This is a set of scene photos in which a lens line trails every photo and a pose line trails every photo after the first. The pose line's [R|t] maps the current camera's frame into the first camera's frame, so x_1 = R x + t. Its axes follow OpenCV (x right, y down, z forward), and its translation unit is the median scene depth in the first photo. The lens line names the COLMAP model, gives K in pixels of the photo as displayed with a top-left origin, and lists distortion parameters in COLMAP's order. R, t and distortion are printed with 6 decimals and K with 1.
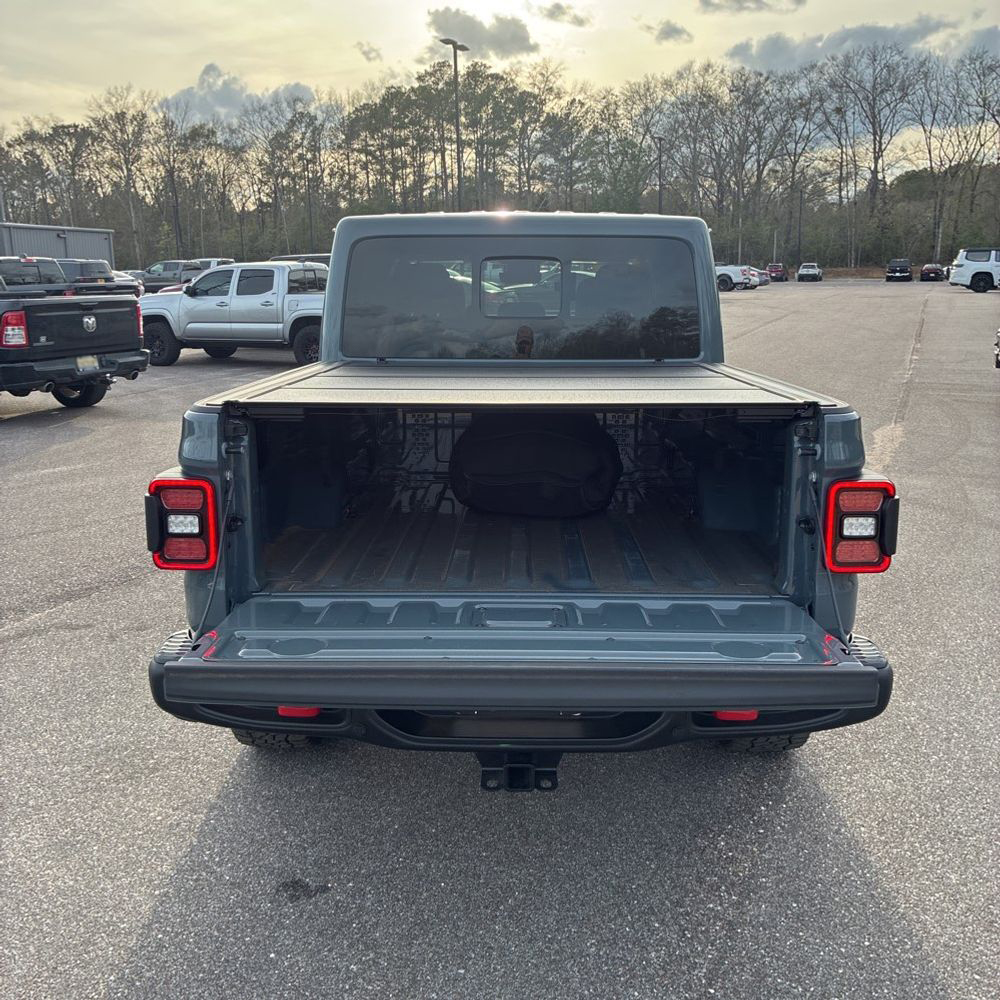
lens RADIAL K [[1011.6, 0, 502.3], [0, 1011.6, 497.6], [0, 0, 1]] dist [0.022763, 0.000000]
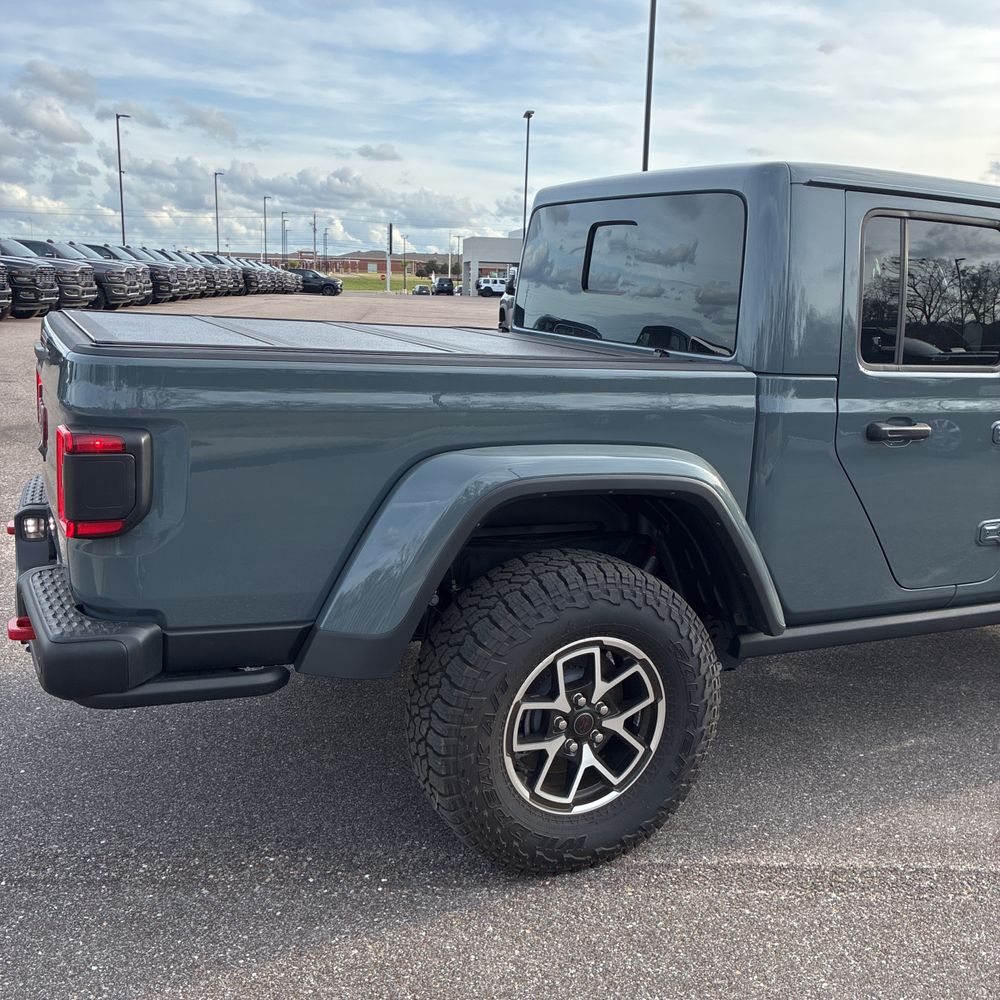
lens RADIAL K [[1011.6, 0, 510.0], [0, 1011.6, 505.9], [0, 0, 1]] dist [0.022763, 0.000000]
pose [[0.446345, 0.216412, -0.868298, 0.167350], [-0.229271, 0.965585, 0.122804, -0.019097], [0.864992, 0.144263, 0.480601, 0.116485]]
